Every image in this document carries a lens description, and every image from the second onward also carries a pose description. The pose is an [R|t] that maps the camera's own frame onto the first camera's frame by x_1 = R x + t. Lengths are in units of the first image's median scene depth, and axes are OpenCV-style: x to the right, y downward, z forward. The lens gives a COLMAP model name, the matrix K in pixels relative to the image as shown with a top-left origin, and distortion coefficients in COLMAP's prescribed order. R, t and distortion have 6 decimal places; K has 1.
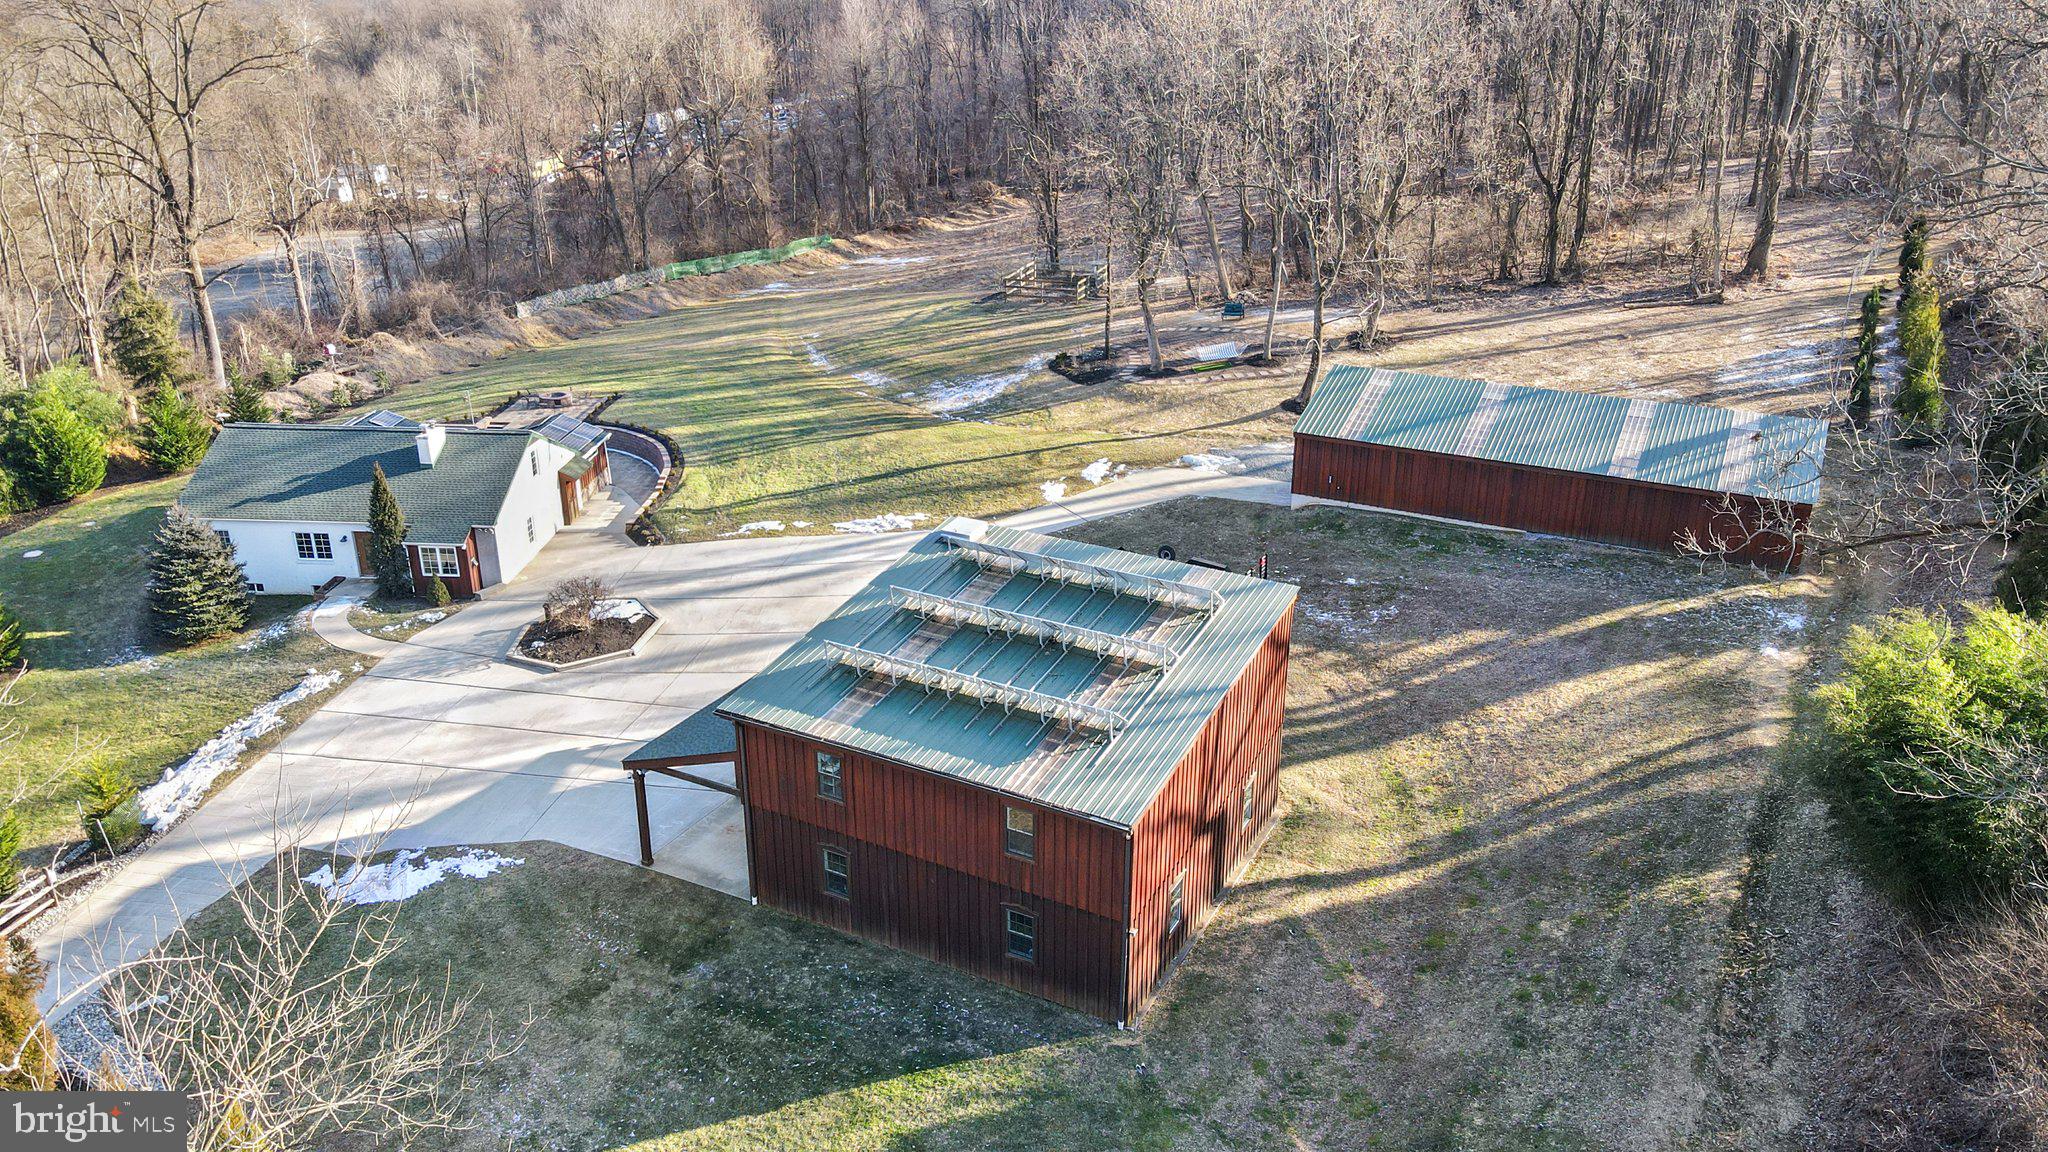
lens RADIAL K [[1494.6, 0, 1026.3], [0, 1494.6, 578.0], [0, 0, 1]] dist [-0.001368, 0.042638]
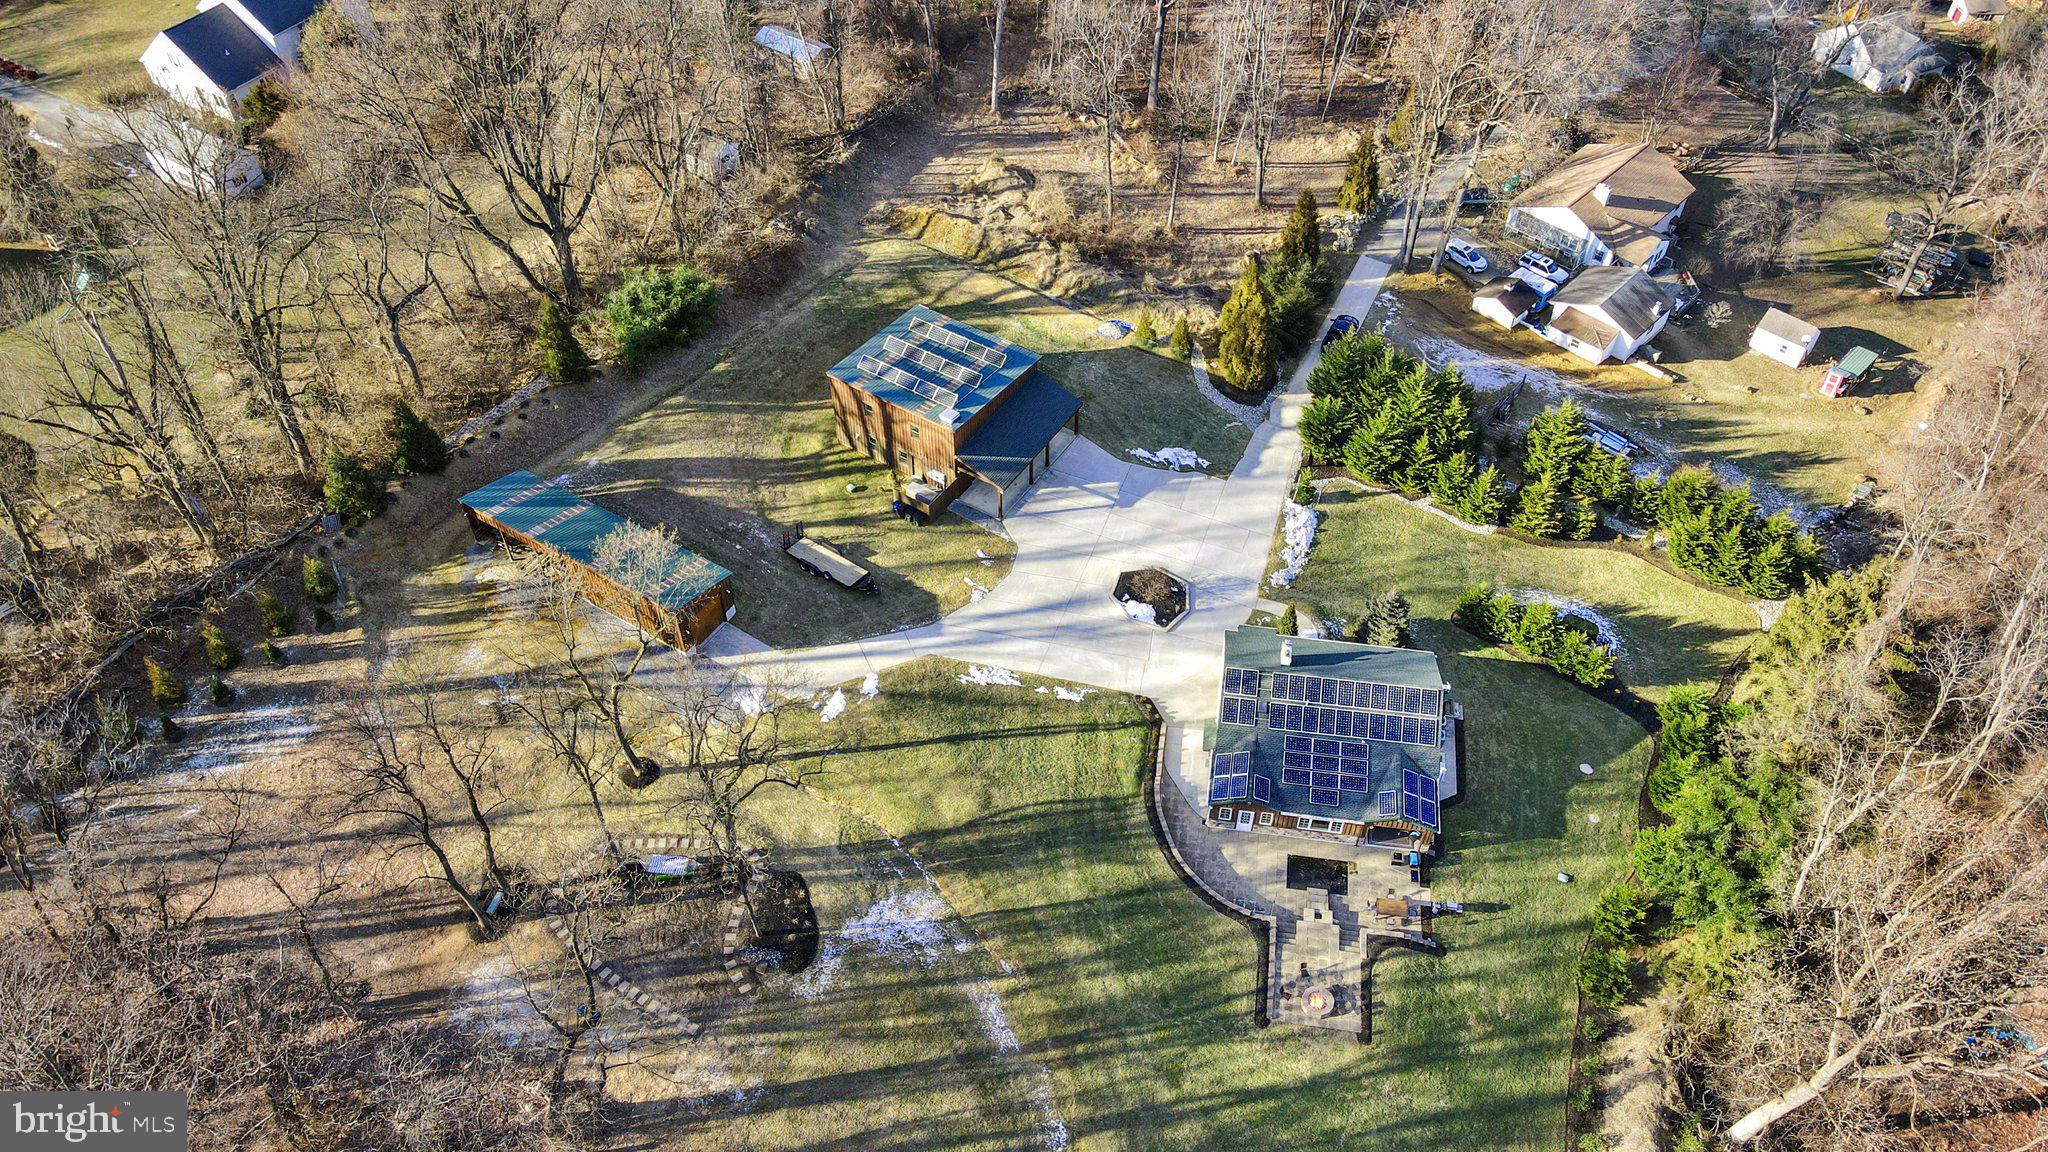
lens RADIAL K [[1494.6, 0, 1026.3], [0, 1494.6, 578.0], [0, 0, 1]] dist [-0.001368, 0.042638]
pose [[-0.996925, -0.057376, 0.053379, -0.221398], [0.030443, 0.344102, 0.938438, -1.568490], [-0.072212, 0.937177, -0.341297, 1.498105]]
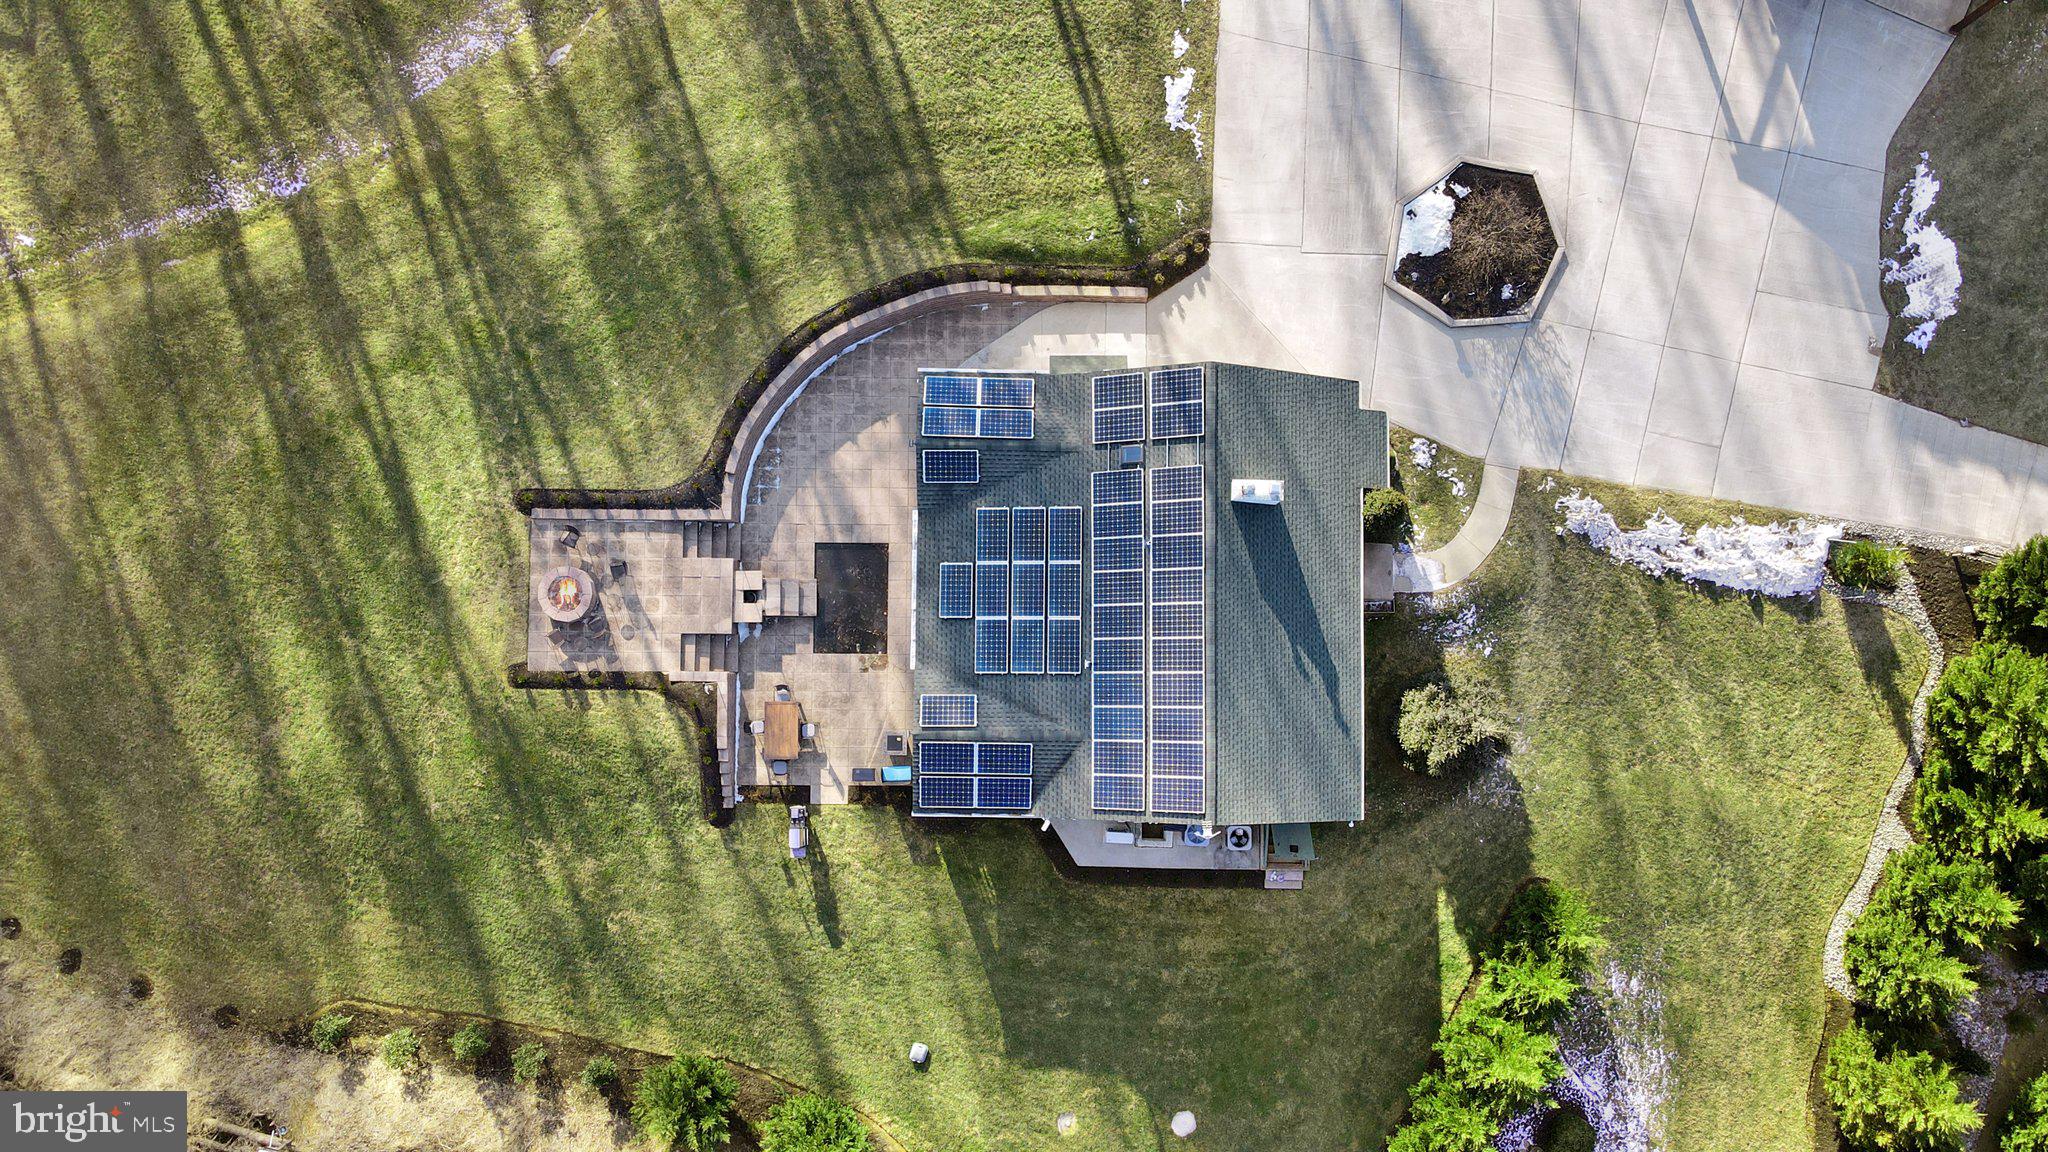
lens RADIAL K [[1494.6, 0, 1026.3], [0, 1494.6, 578.0], [0, 0, 1]] dist [-0.001368, 0.042638]
pose [[-0.061358, -0.995921, 0.066154, -0.490749], [0.363032, 0.039471, 0.930940, -0.797088], [-0.929754, 0.081136, 0.359129, 0.880729]]
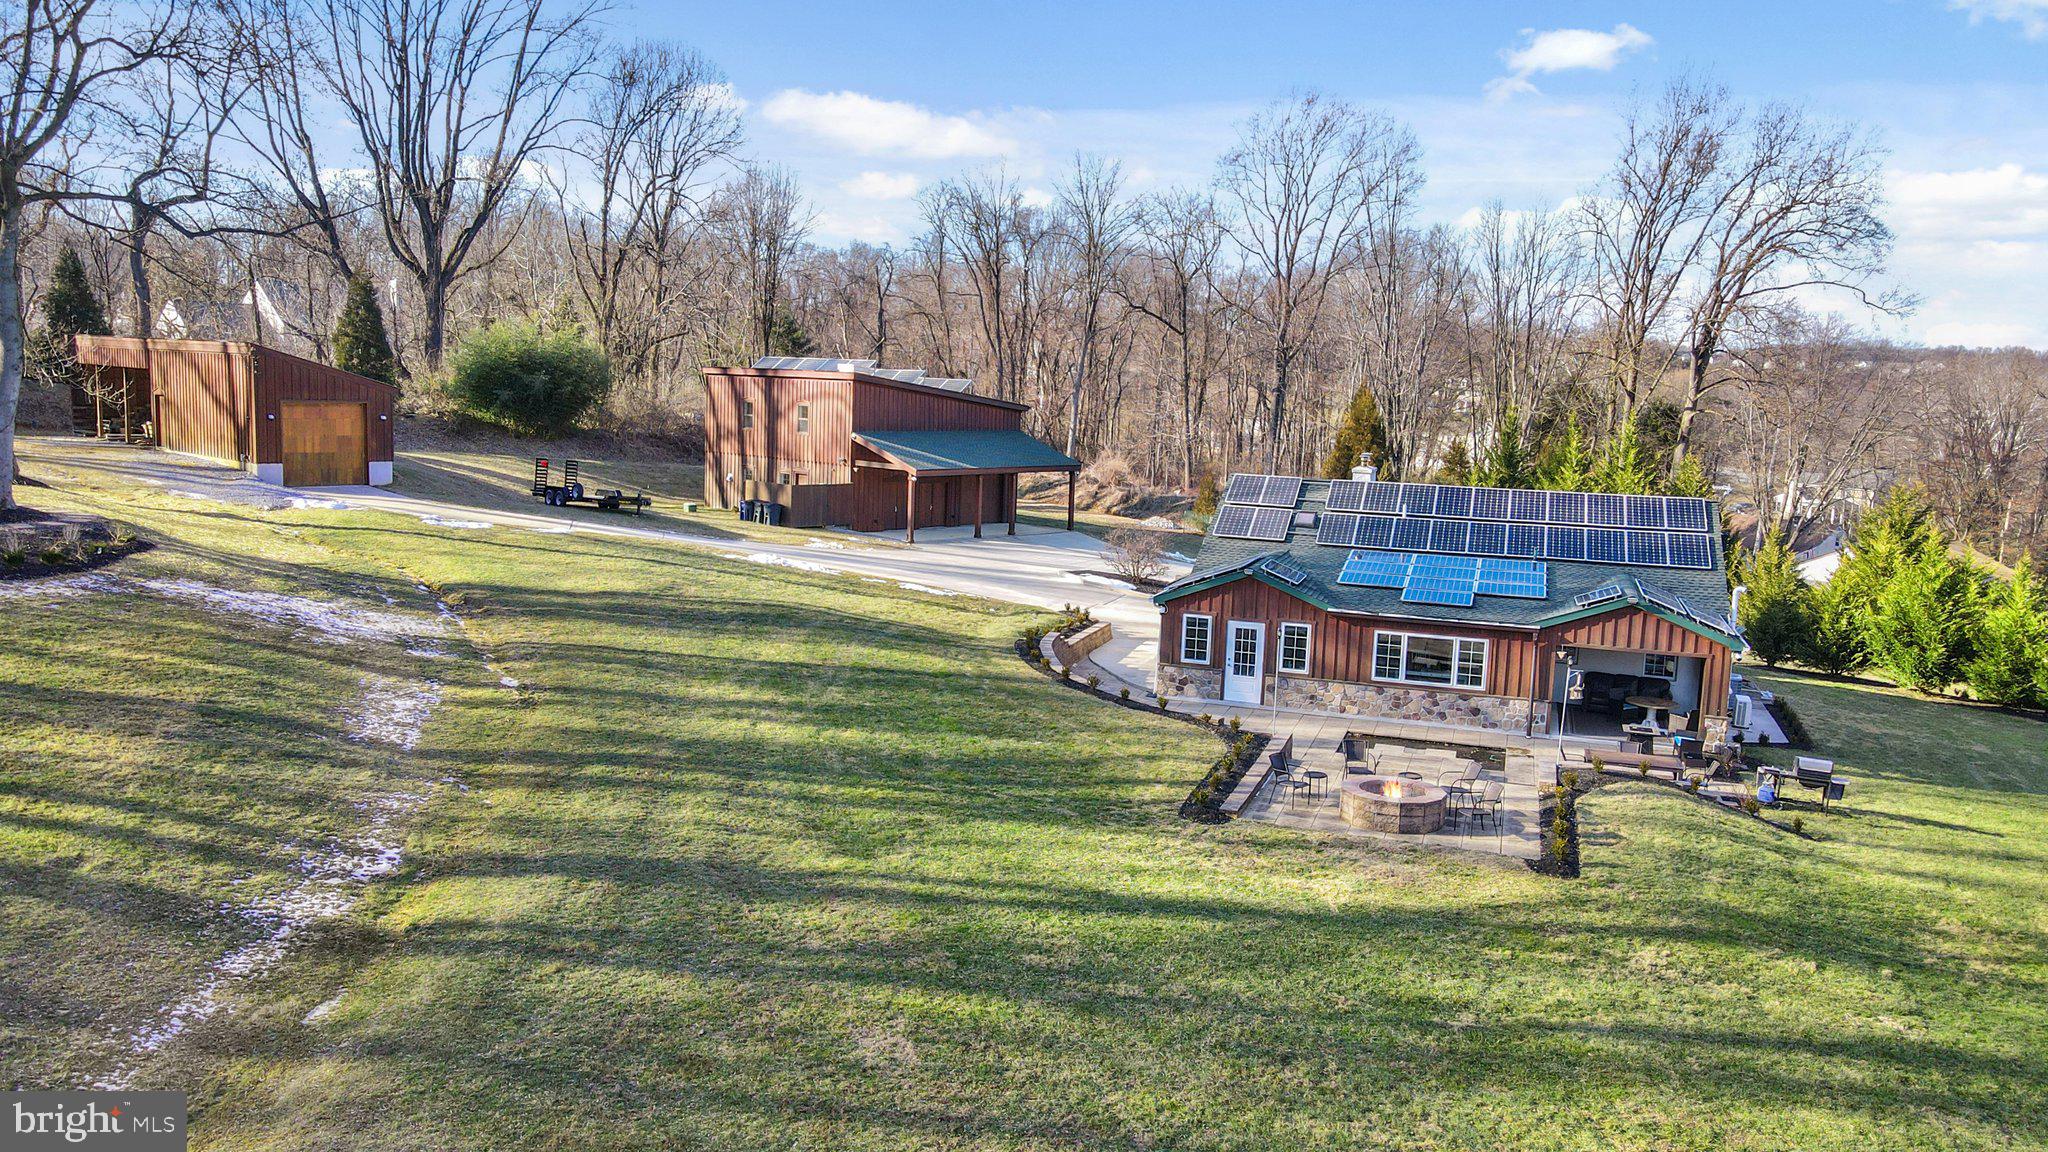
lens RADIAL K [[1521.3, 0, 1028.0], [0, 1521.3, 577.7], [0, 0, 1]] dist [0.011921, 0.011833]
pose [[-0.968732, -0.070303, 0.237941, -0.431315], [0.056435, 0.871440, 0.487244, -0.431546], [-0.241606, 0.485437, -0.840225, 1.728566]]
